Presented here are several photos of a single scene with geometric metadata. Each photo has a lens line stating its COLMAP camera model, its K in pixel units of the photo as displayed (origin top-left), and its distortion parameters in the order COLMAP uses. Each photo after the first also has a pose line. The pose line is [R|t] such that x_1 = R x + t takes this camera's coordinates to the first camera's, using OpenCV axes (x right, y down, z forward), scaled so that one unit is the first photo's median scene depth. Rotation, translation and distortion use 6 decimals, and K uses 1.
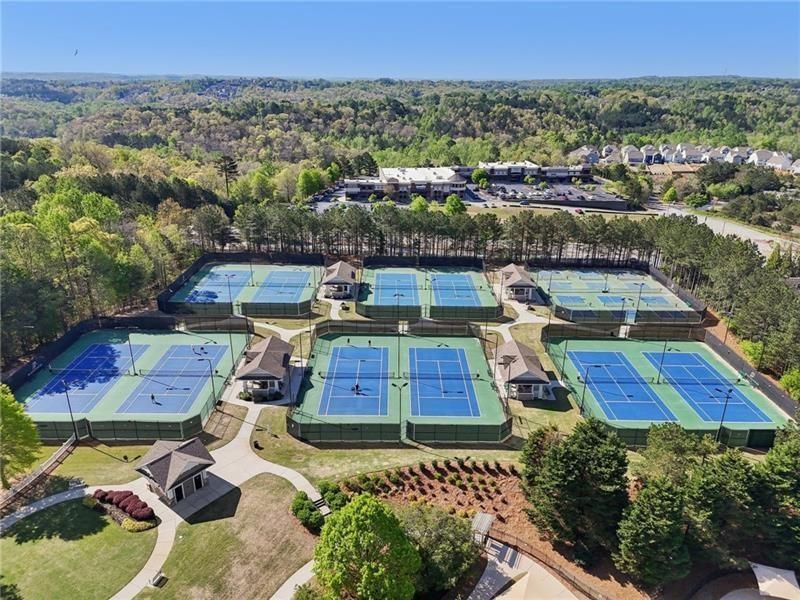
lens RADIAL K [[559.3, 0, 400.0], [0, 559.3, 300.0], [0, 0, 1]] dist [0.068965, -0.058796]
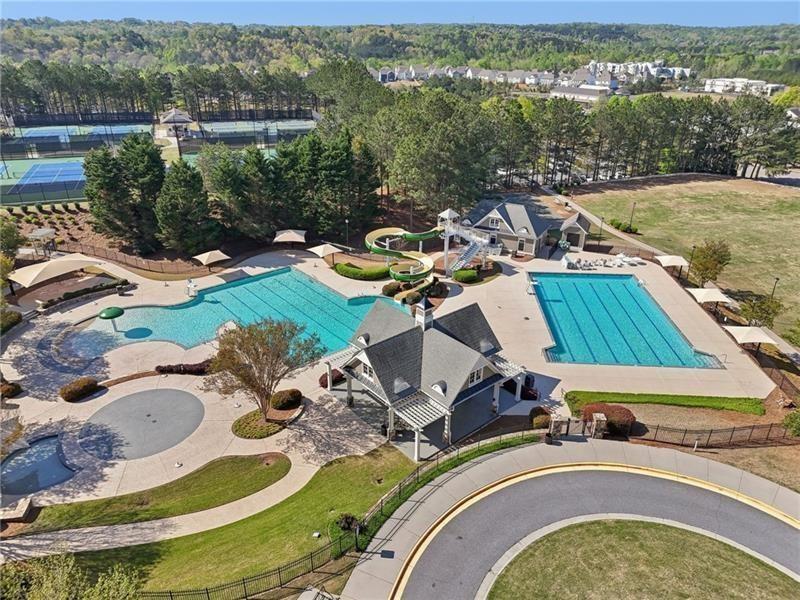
lens RADIAL K [[559.3, 0, 400.0], [0, 559.3, 300.0], [0, 0, 1]] dist [0.068965, -0.058796]
pose [[0.934137, -0.158221, 0.319927, 0.238124], [0.134146, 0.986292, 0.096088, 0.285718], [-0.330745, -0.046842, 0.942557, -0.167115]]
